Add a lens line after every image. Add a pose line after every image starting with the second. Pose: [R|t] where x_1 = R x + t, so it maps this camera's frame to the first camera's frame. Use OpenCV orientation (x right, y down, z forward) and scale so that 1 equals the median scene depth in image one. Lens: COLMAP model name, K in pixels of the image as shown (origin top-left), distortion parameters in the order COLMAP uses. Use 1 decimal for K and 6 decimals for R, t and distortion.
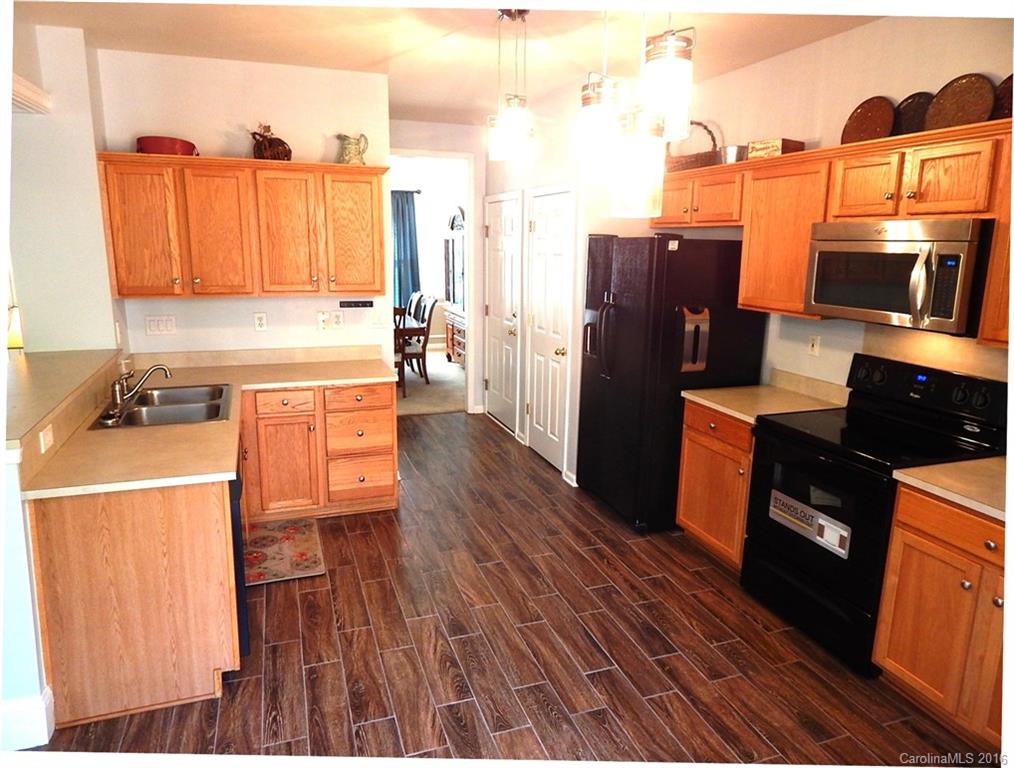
lens RADIAL K [[650.1, 0, 507.4], [0, 650.1, 381.0], [0, 0, 1]] dist [-0.006727, -0.002099]
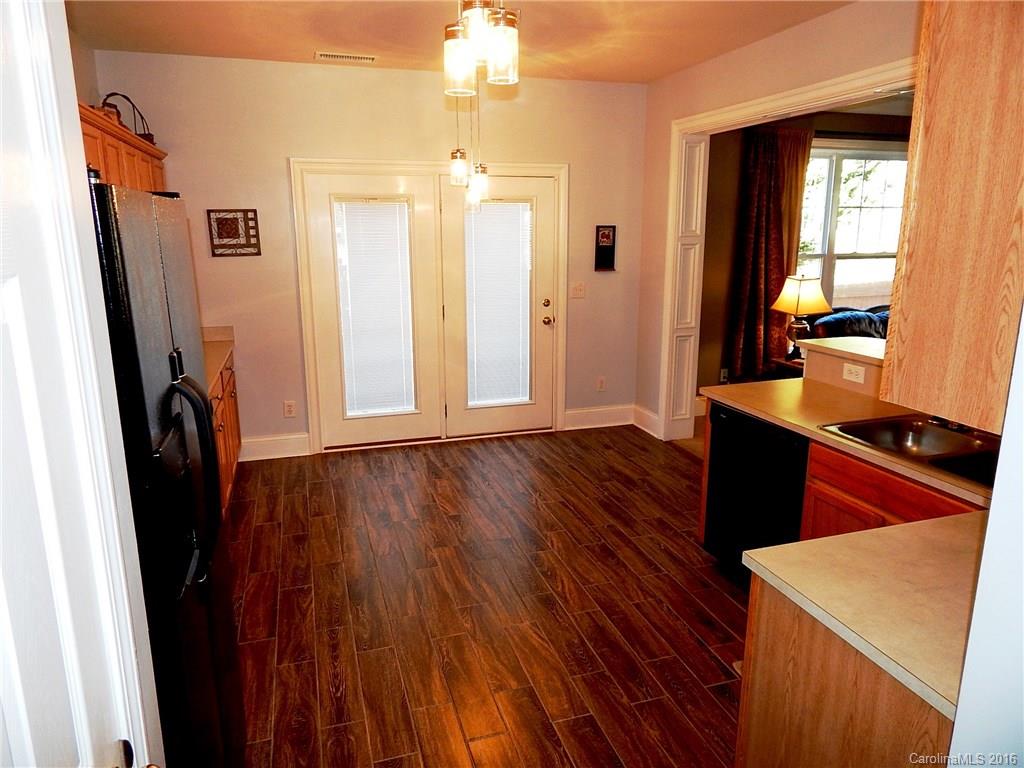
lens RADIAL K [[682.1, 0, 515.8], [0, 682.1, 389.0], [0, 0, 1]] dist [-0.004583, -0.000038]
pose [[-0.999475, -0.020155, 0.025380, -0.052354], [-0.007585, 0.906835, 0.421418, -0.381210], [-0.031509, 0.421004, -0.906511, 1.893855]]
